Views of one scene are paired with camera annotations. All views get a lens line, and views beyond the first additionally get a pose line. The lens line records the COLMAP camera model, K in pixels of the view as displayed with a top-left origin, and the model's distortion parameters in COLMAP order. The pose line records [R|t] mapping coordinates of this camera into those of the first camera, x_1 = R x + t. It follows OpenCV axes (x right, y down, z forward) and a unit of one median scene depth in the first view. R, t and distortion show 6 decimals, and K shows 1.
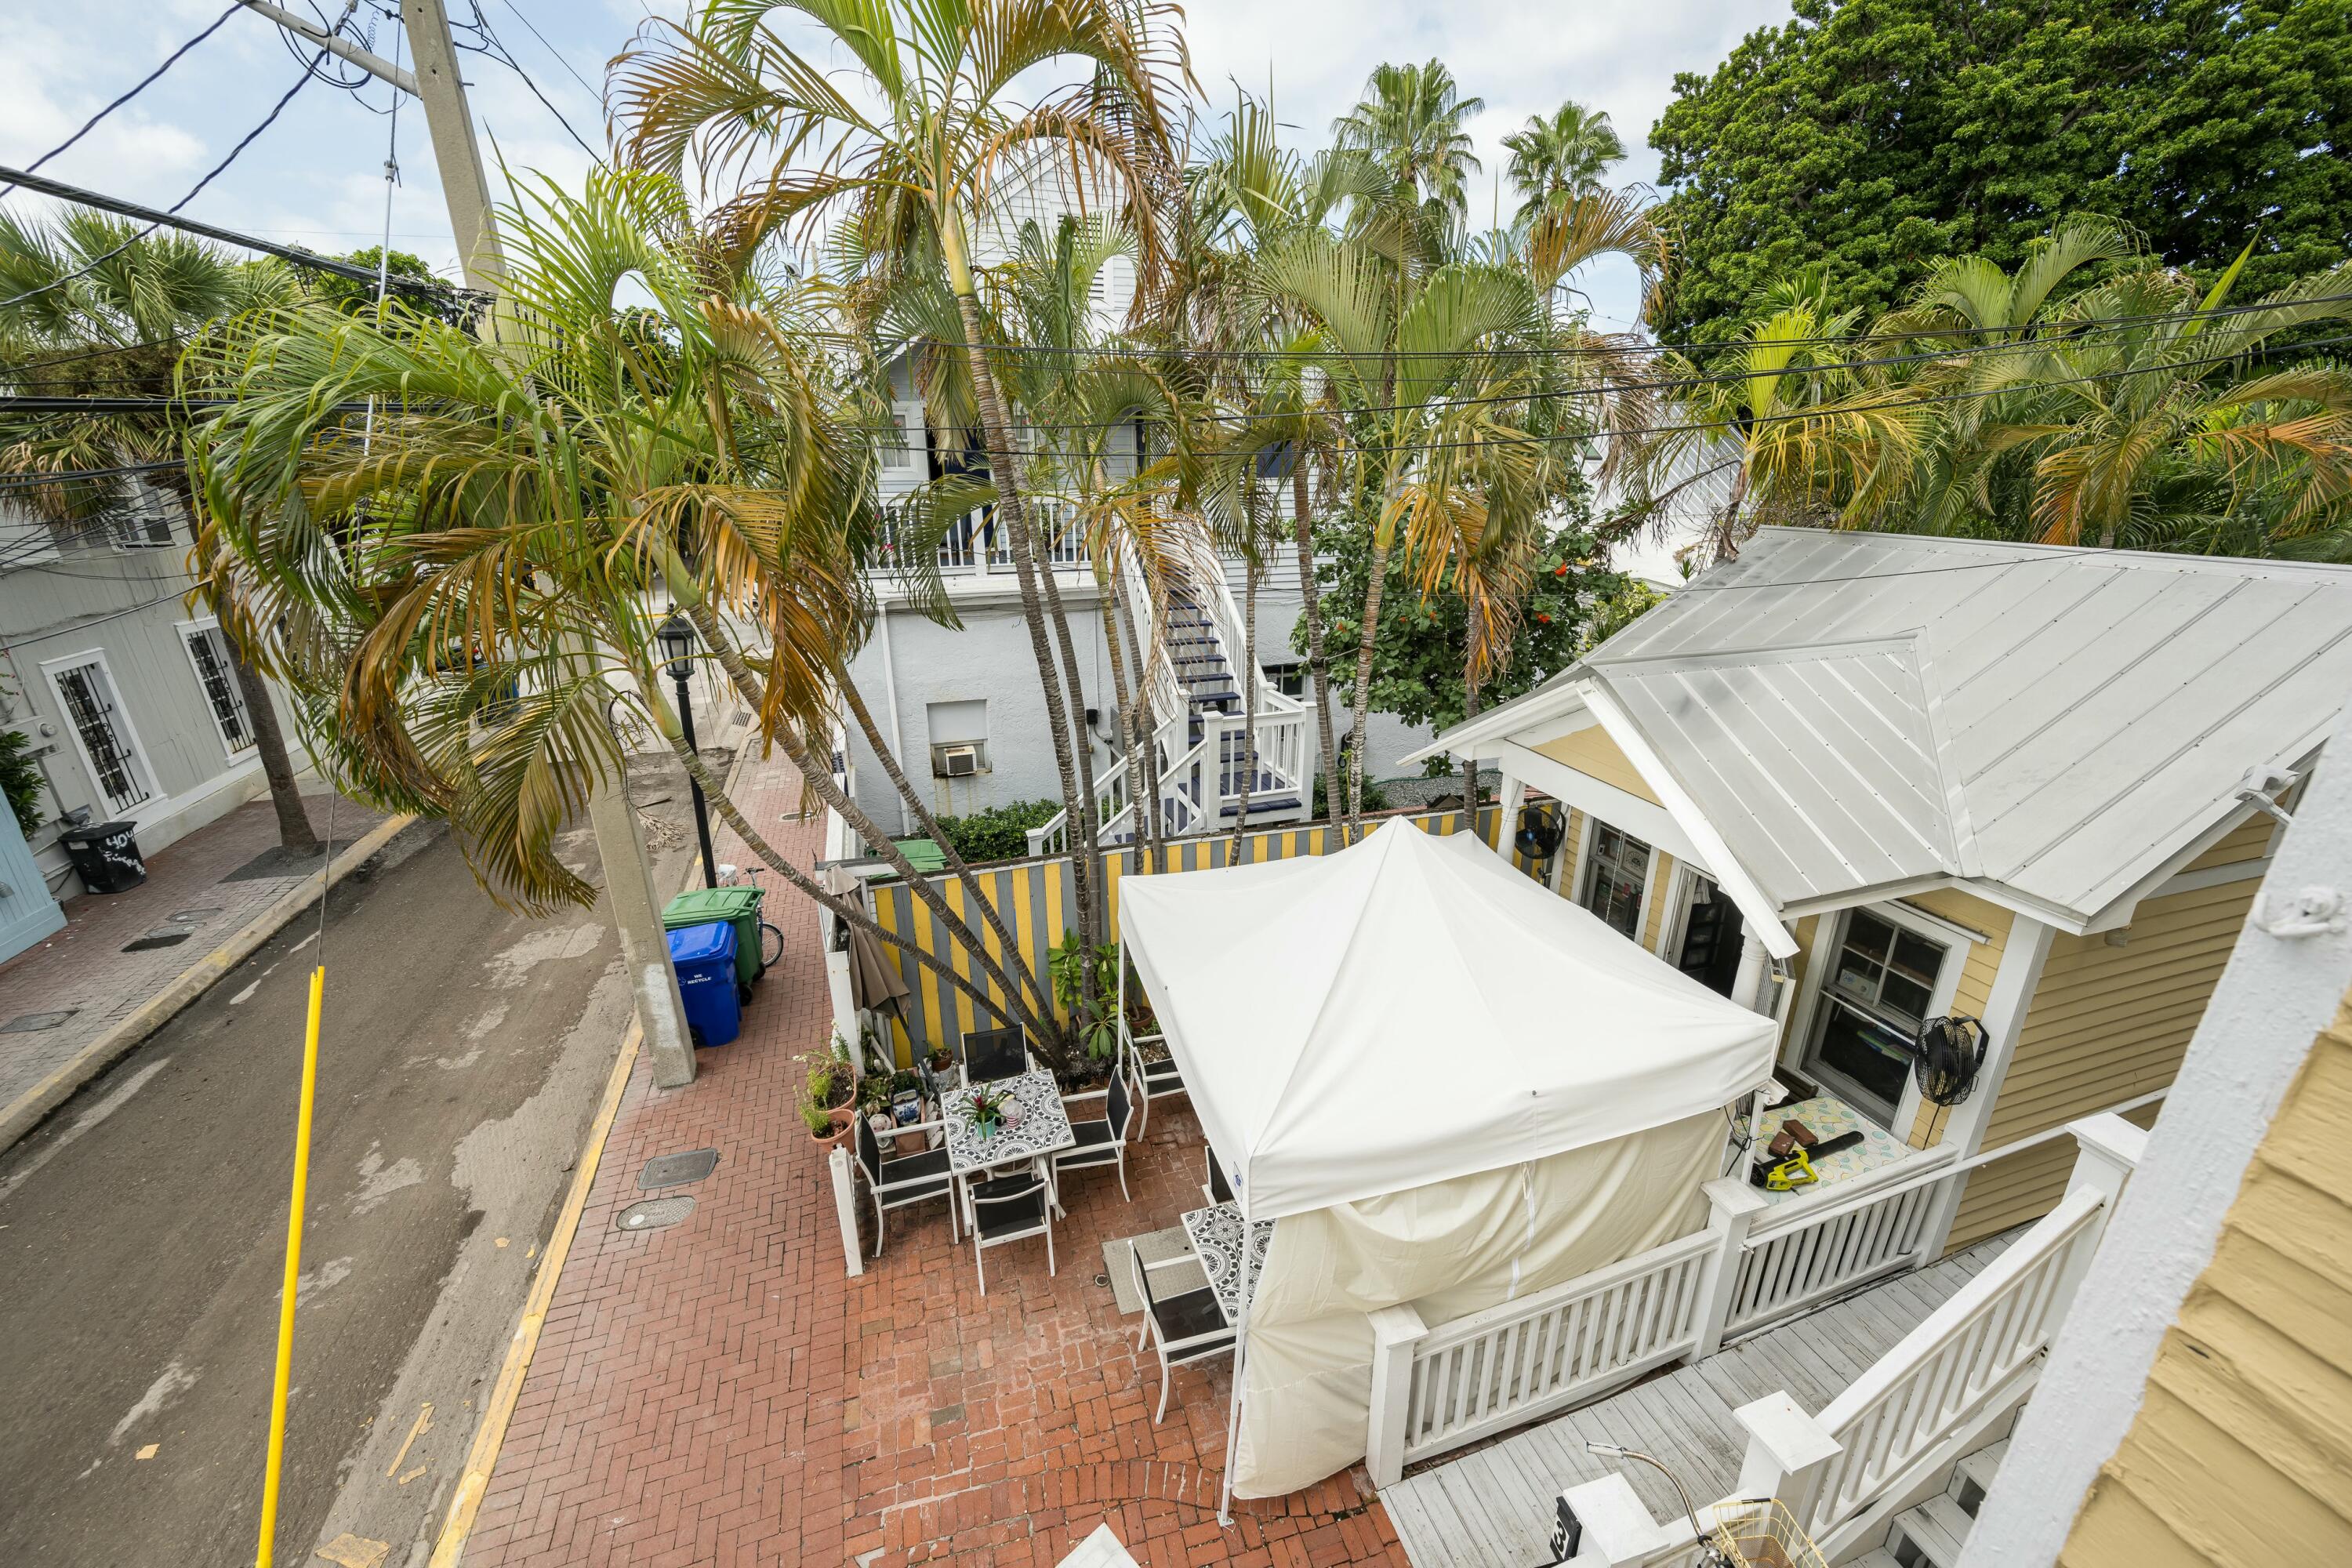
lens RADIAL K [[919.0, 0, 1181.6], [0, 919.0, 794.7], [0, 0, 1]] dist [-0.000962, -0.000045]
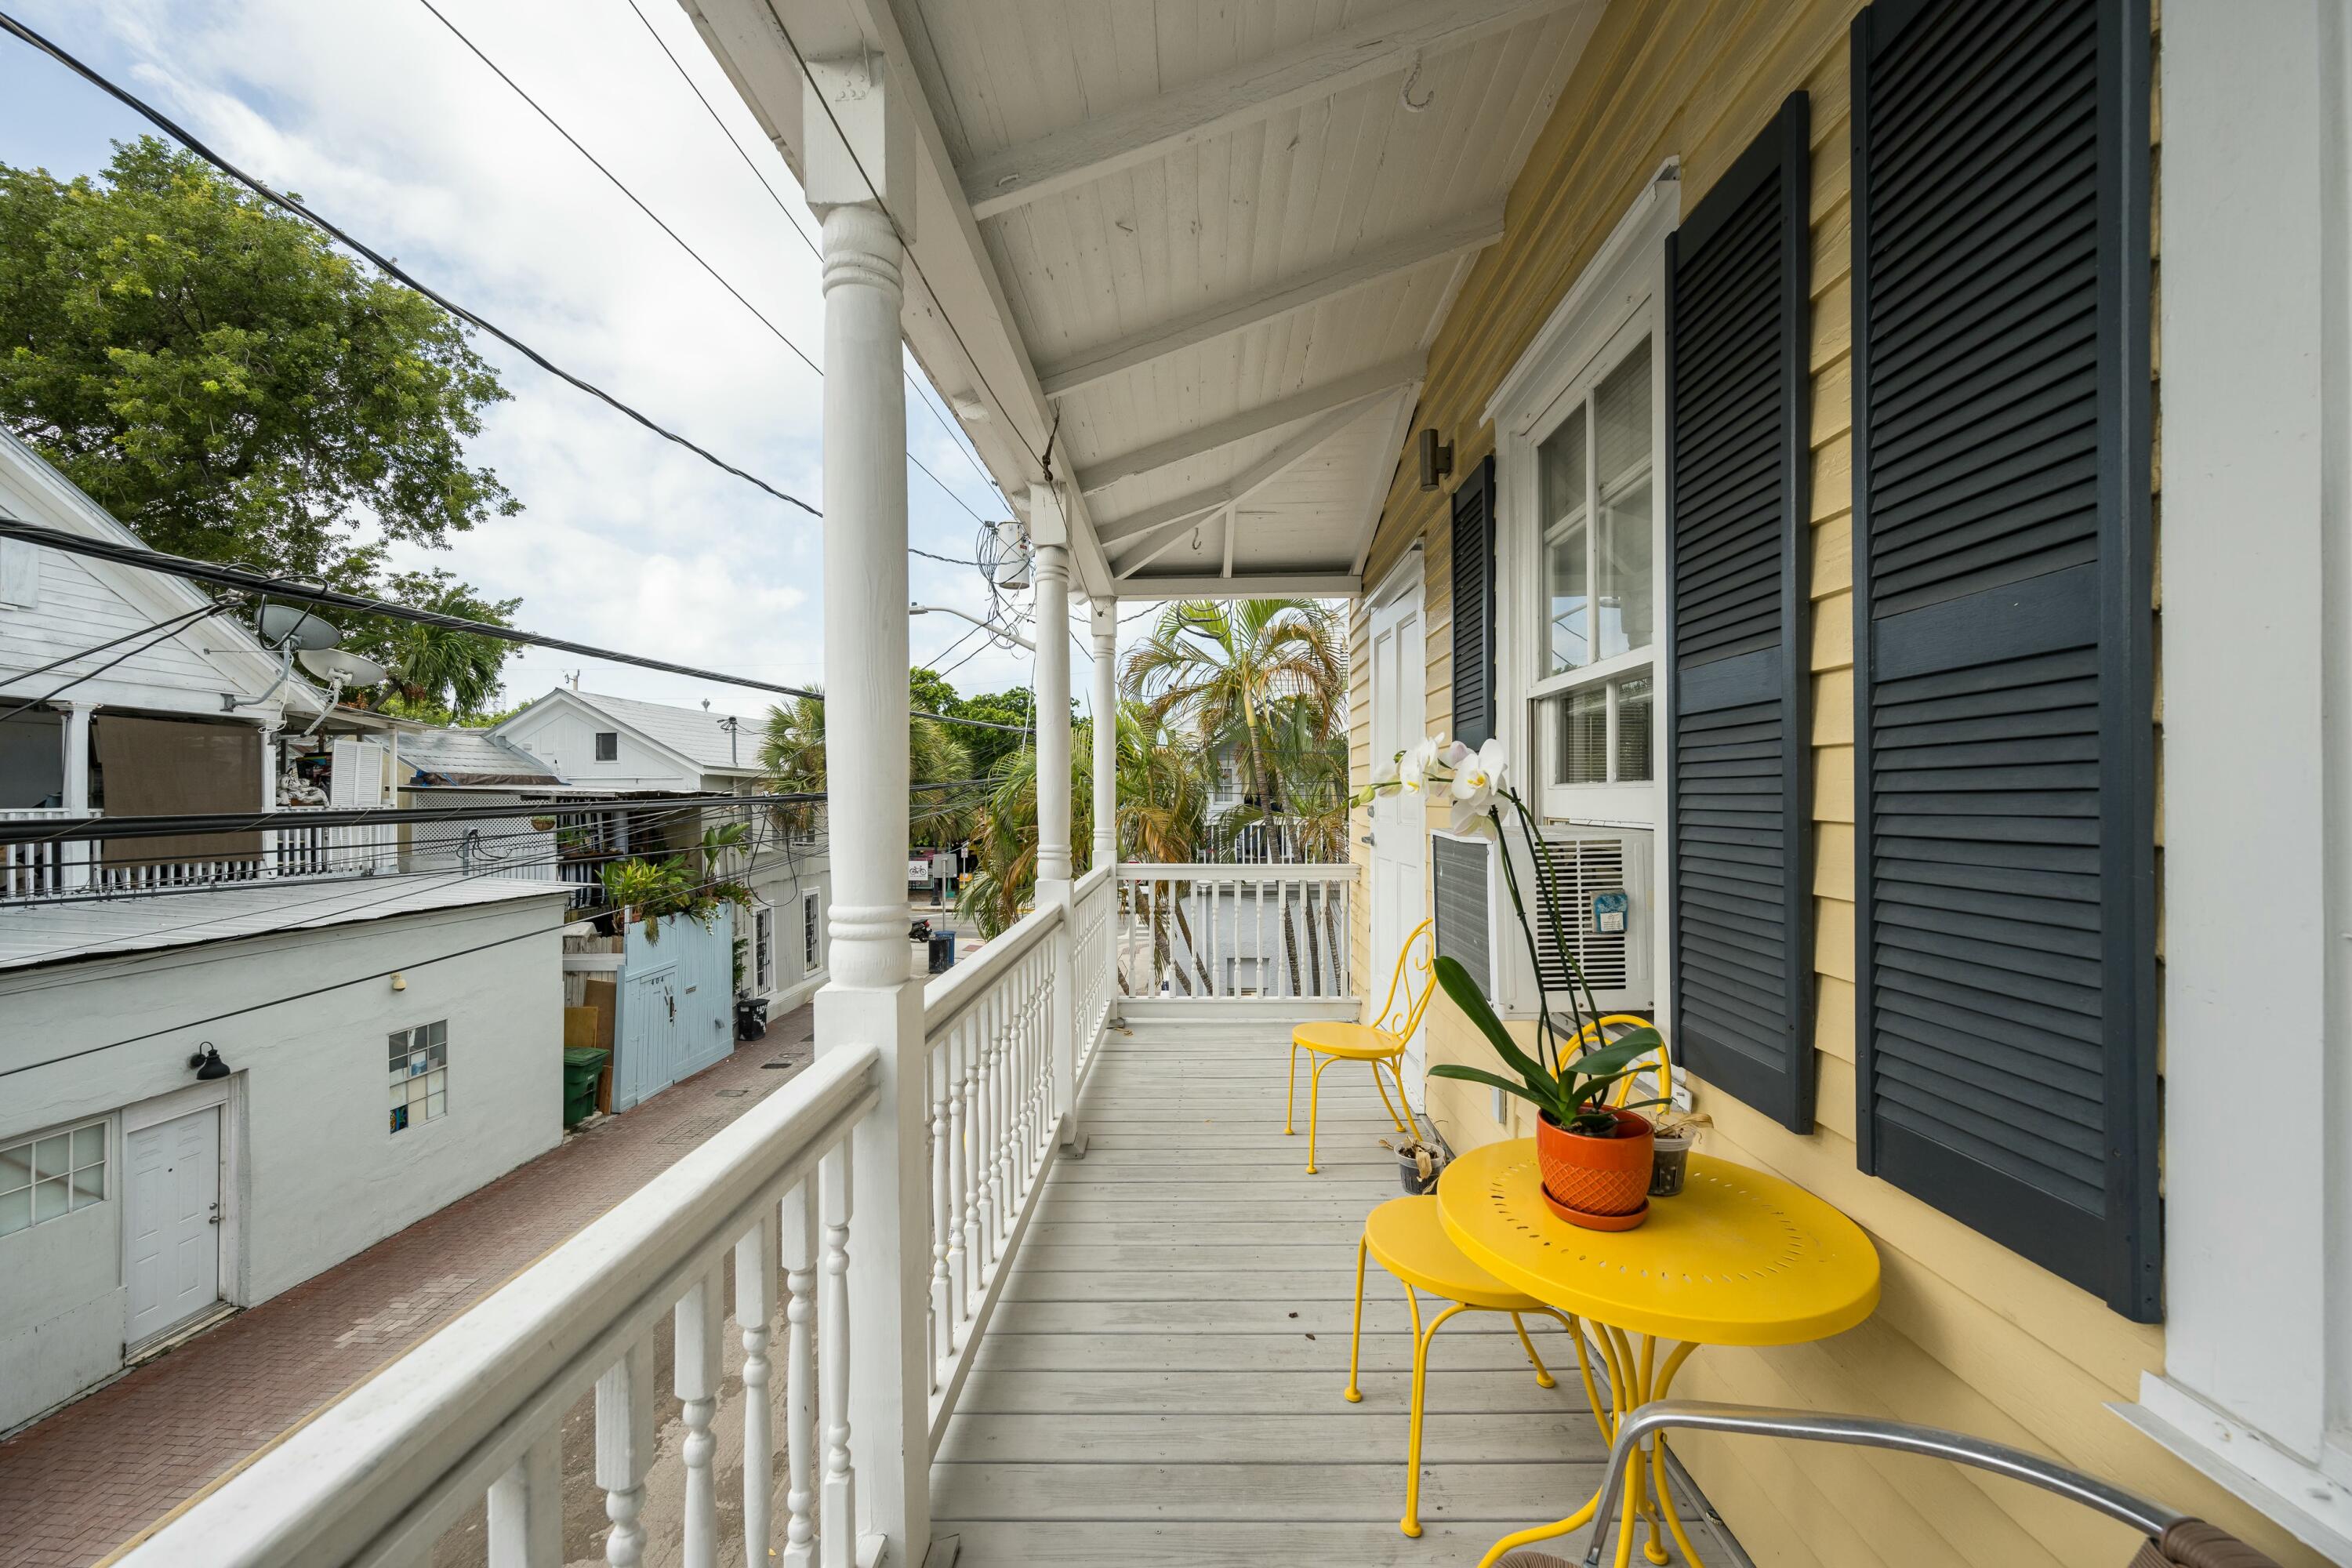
lens RADIAL K [[919.0, 0, 1177.1], [0, 919.0, 790.5], [0, 0, 1]] dist [-0.000962, -0.000045]
pose [[0.943489, -0.007288, -0.331325, 0.231997], [-0.106571, 0.939983, -0.324151, 0.236969], [0.313802, 0.341143, 0.886087, -0.690183]]
